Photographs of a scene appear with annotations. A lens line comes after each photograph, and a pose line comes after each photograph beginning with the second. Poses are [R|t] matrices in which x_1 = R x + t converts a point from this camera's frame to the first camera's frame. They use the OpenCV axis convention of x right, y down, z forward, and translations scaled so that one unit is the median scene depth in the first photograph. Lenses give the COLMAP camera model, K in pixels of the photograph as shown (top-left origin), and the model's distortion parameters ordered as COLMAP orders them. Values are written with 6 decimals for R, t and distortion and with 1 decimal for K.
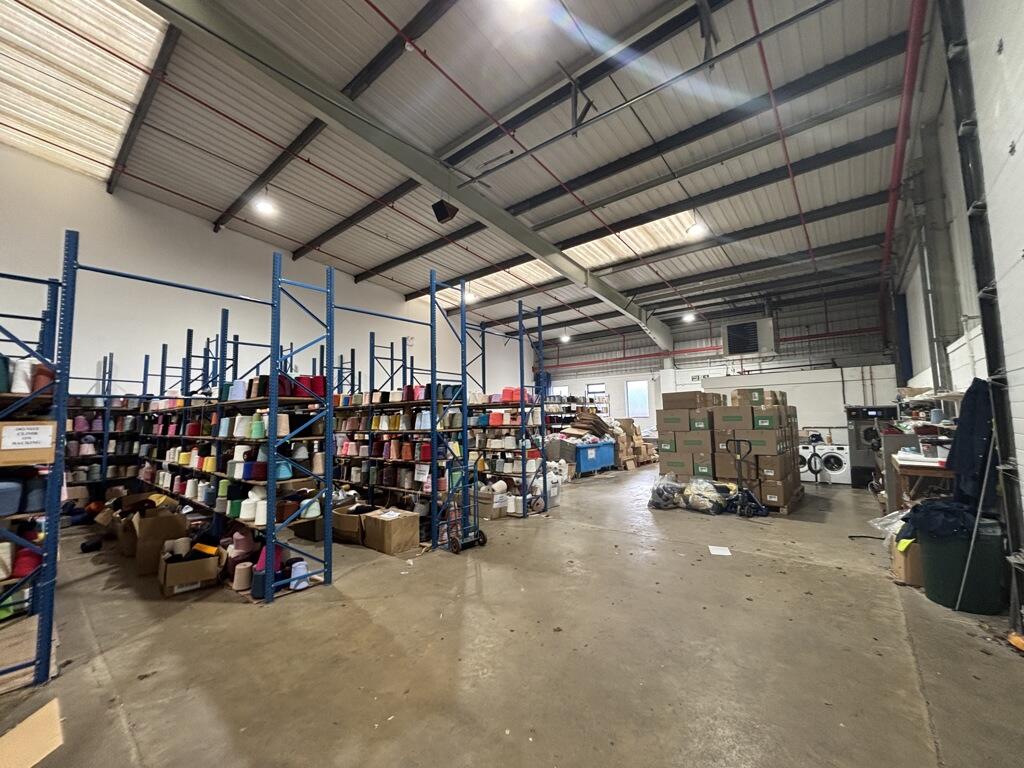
lens RADIAL K [[410.2, 0, 519.4], [0, 410.2, 391.7], [0, 0, 1]] dist [-0.002299, -0.000281]
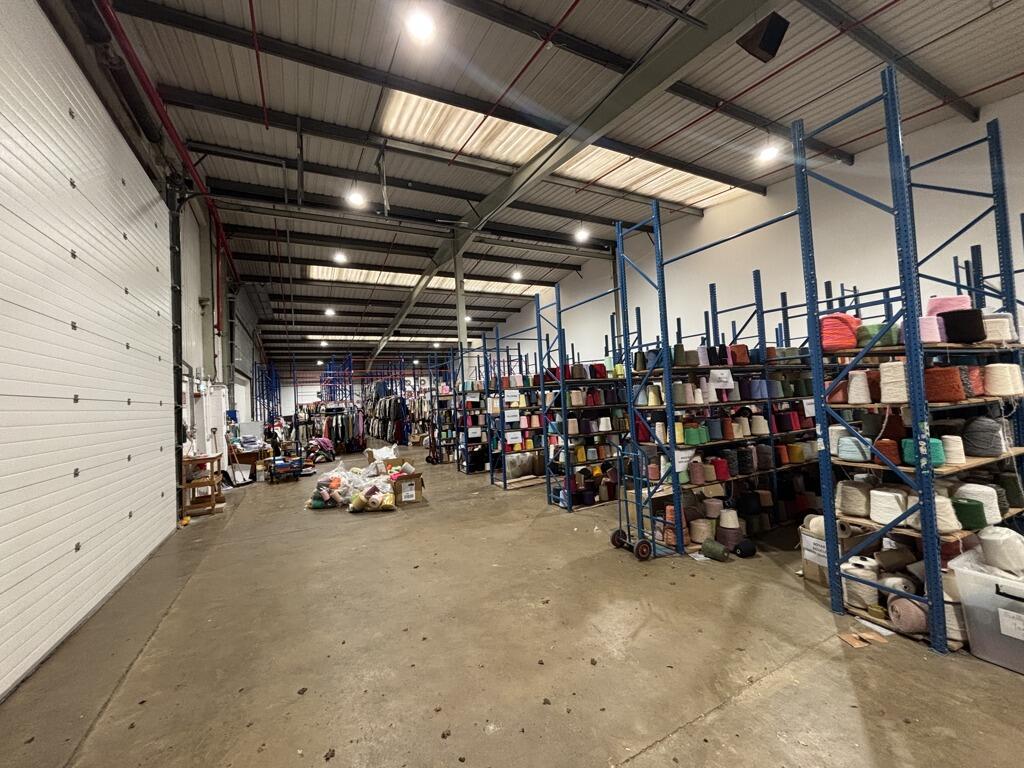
lens RADIAL K [[410.2, 0, 514.8], [0, 410.2, 380.8], [0, 0, 1]] dist [-0.002299, -0.000281]
pose [[-0.395234, 0.003523, -0.918574, 1.004949], [0.126138, 0.990728, -0.050473, 0.072573], [0.909879, -0.135816, -0.392014, 1.596240]]
